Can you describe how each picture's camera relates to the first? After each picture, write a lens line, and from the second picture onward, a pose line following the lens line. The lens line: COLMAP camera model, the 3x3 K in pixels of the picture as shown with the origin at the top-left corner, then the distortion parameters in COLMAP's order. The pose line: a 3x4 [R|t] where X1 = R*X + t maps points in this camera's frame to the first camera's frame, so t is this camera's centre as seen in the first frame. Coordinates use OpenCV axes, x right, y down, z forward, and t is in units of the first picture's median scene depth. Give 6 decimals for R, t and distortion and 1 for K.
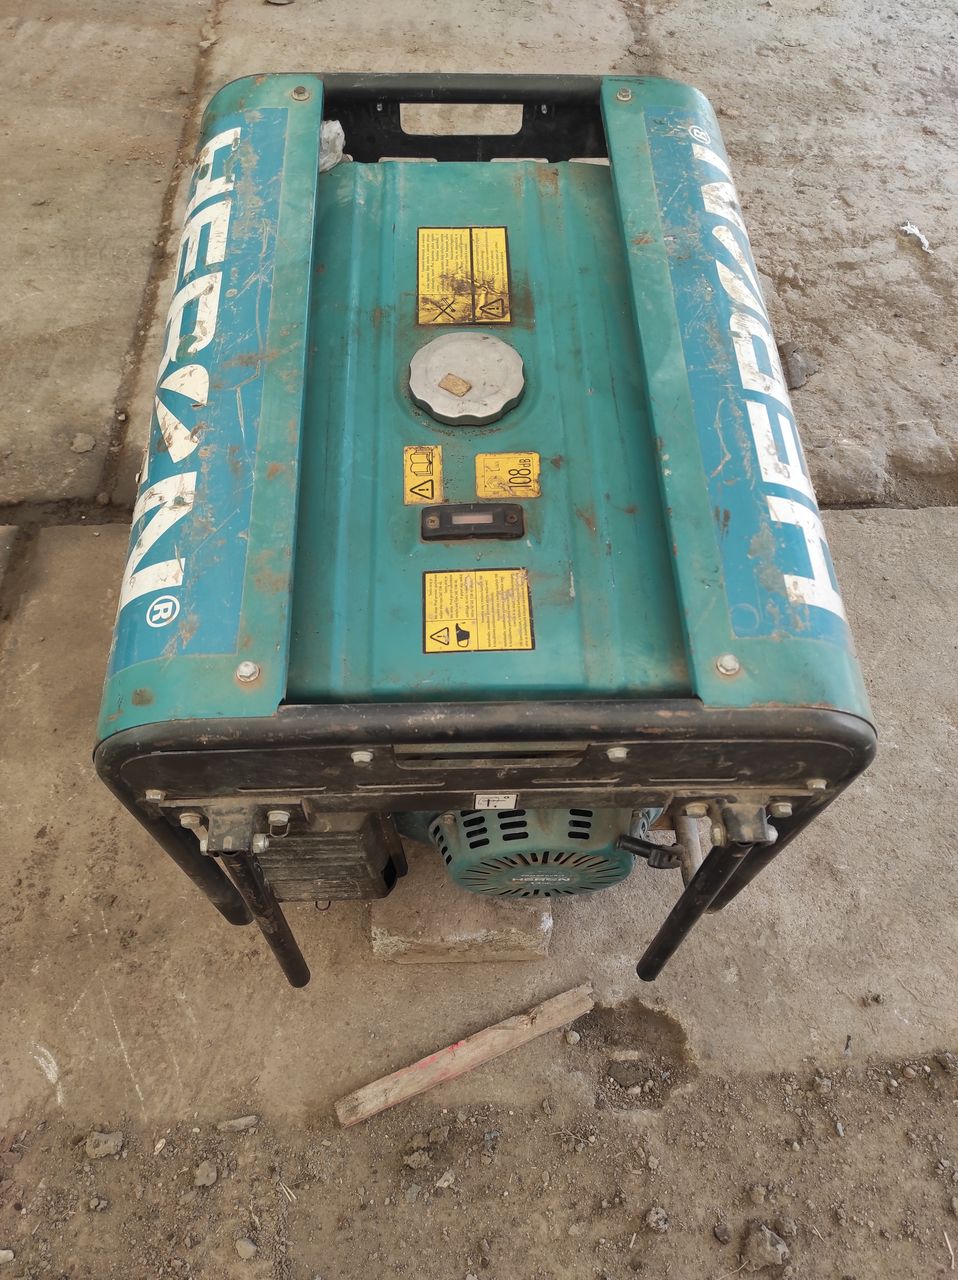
lens RADIAL K [[936.4, 0, 480.2], [0, 936.4, 639.8], [0, 0, 1]] dist [0.047375, -0.021894]
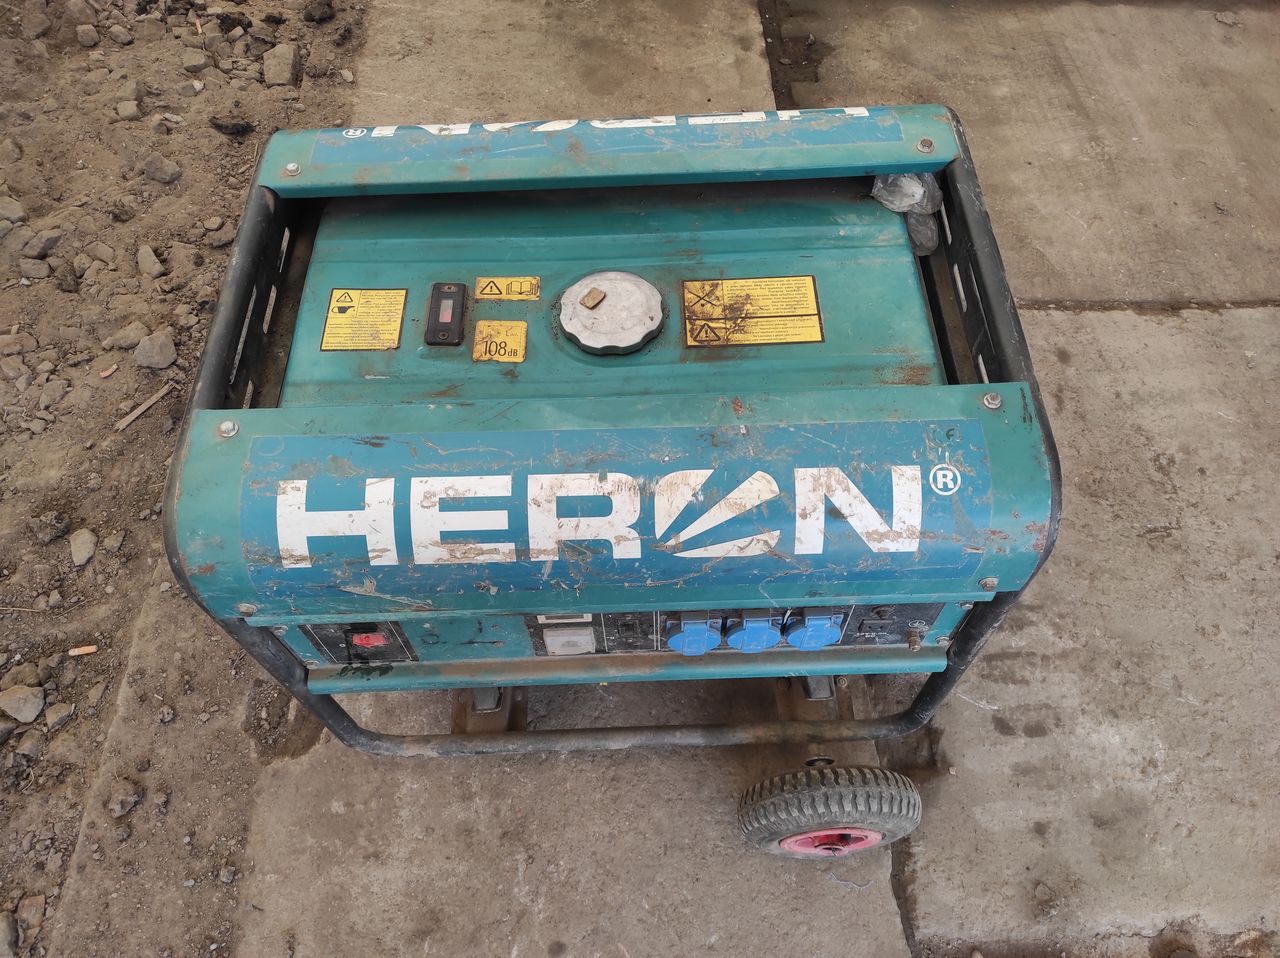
lens RADIAL K [[936.4, 0, 642.8], [0, 936.4, 482.7], [0, 0, 1]] dist [0.047375, -0.021894]
pose [[-0.000420, 0.847382, -0.530984, 0.791358], [-0.864014, 0.267026, 0.426822, -0.772365], [0.503468, 0.458957, 0.732037, 0.308912]]
